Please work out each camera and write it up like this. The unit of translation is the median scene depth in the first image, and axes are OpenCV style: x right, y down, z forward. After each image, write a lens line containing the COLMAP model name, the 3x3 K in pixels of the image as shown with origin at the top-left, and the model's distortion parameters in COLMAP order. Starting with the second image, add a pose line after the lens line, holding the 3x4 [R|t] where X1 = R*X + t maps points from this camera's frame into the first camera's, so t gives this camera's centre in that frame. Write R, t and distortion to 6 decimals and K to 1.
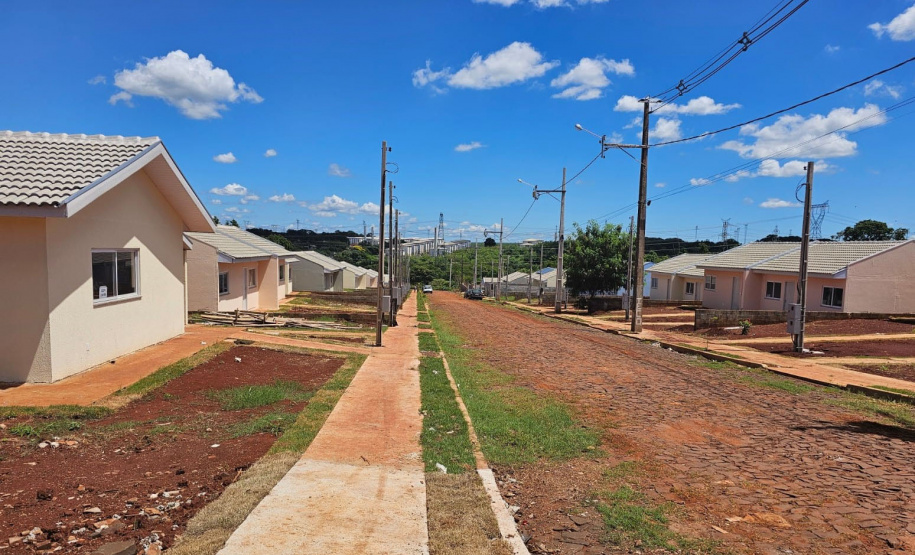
lens RADIAL K [[610.6, 0, 456.7], [0, 610.6, 306.3], [0, 0, 1]] dist [0.000463, 0.000227]
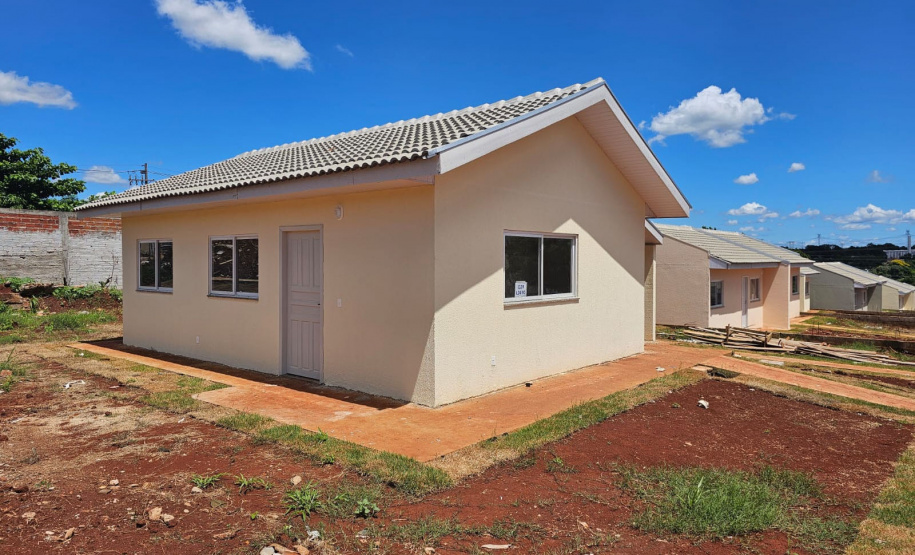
lens RADIAL K [[600.0, 0, 457.5], [0, 600.0, 277.5], [0, 0, 1]] dist [0.000391, -0.005887]
pose [[0.700103, -0.005630, -0.714019, -0.071011], [-0.048941, 0.997239, -0.055850, 0.004604], [0.712362, 0.074046, 0.697895, 0.279135]]
